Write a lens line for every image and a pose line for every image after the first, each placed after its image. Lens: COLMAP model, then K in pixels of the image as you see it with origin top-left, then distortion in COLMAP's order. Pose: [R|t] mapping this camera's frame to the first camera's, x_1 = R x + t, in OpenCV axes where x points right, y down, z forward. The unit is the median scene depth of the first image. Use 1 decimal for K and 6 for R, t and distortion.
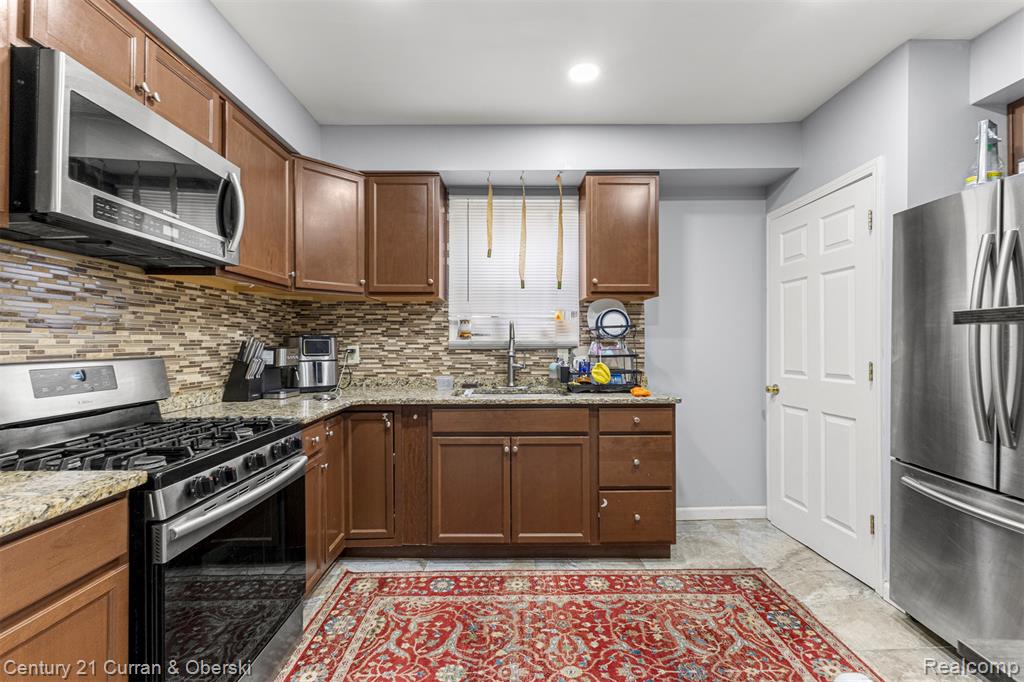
lens RADIAL K [[447.8, 0, 515.6], [0, 447.8, 343.4], [0, 0, 1]] dist [0.012138, -0.003026]
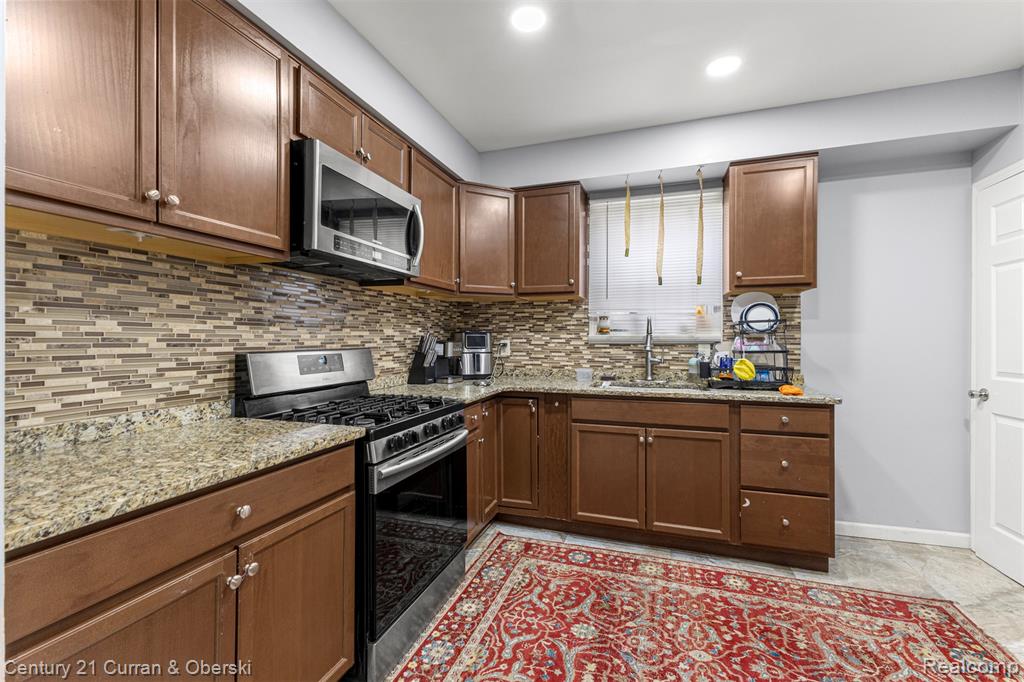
lens RADIAL K [[447.8, 0, 515.0], [0, 447.8, 337.8], [0, 0, 1]] dist [0.012138, -0.003026]
pose [[0.945353, 0.001728, -0.326044, 0.042365], [-0.002307, 0.999996, -0.001389, 0.000629], [0.326041, 0.002065, 0.945353, -0.088499]]
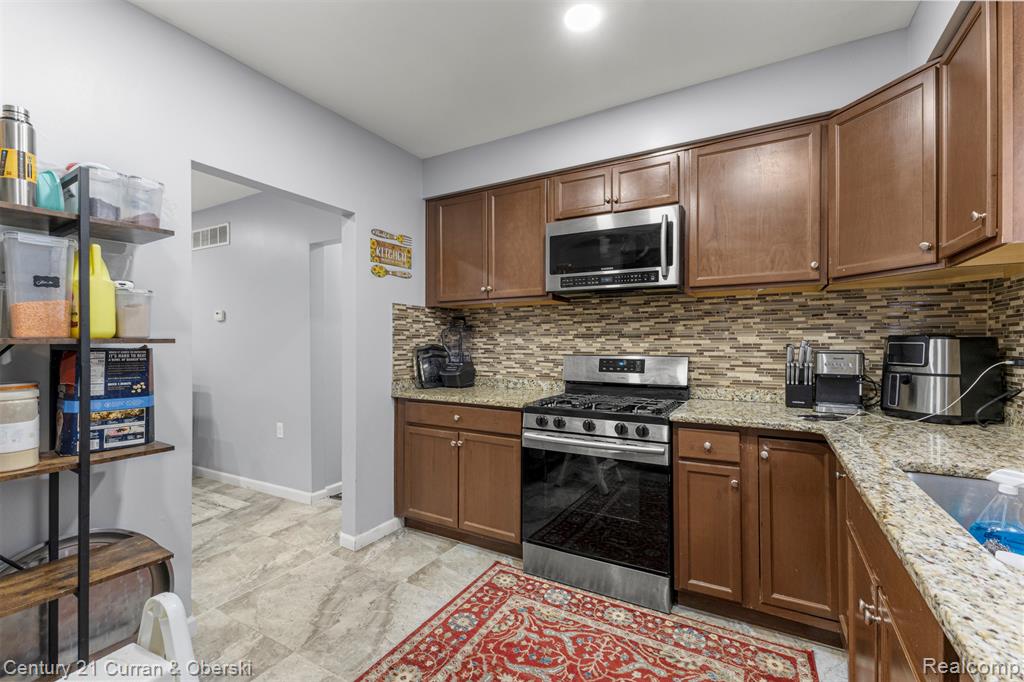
lens RADIAL K [[447.8, 0, 510.8], [0, 447.8, 340.6], [0, 0, 1]] dist [0.012138, -0.003026]
pose [[-0.517375, -0.000959, -0.855758, 0.524865], [0.000752, 0.999998, -0.001575, -0.012216], [0.855758, -0.001458, -0.517374, 0.961963]]
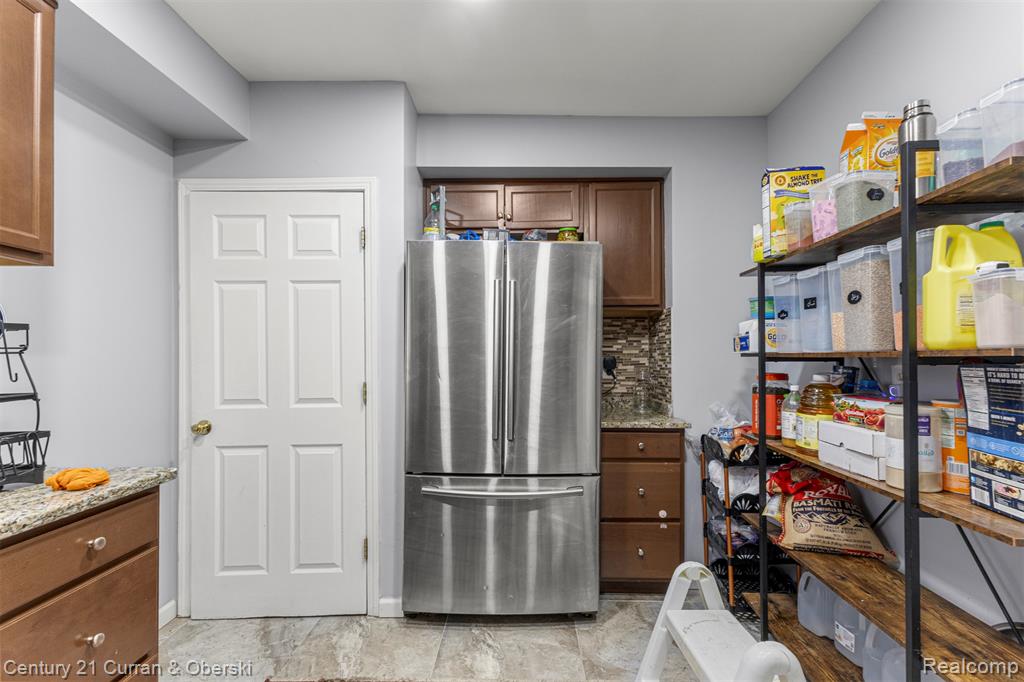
lens RADIAL K [[445.2, 0, 522.8], [0, 445.2, 358.1], [0, 0, 1]] dist [0.014434, -0.000268]
pose [[0.028758, 0.004410, 0.999577, -0.162579], [0.001263, 0.999989, -0.004448, -0.006642], [-0.999586, 0.001390, 0.028752, 0.595508]]
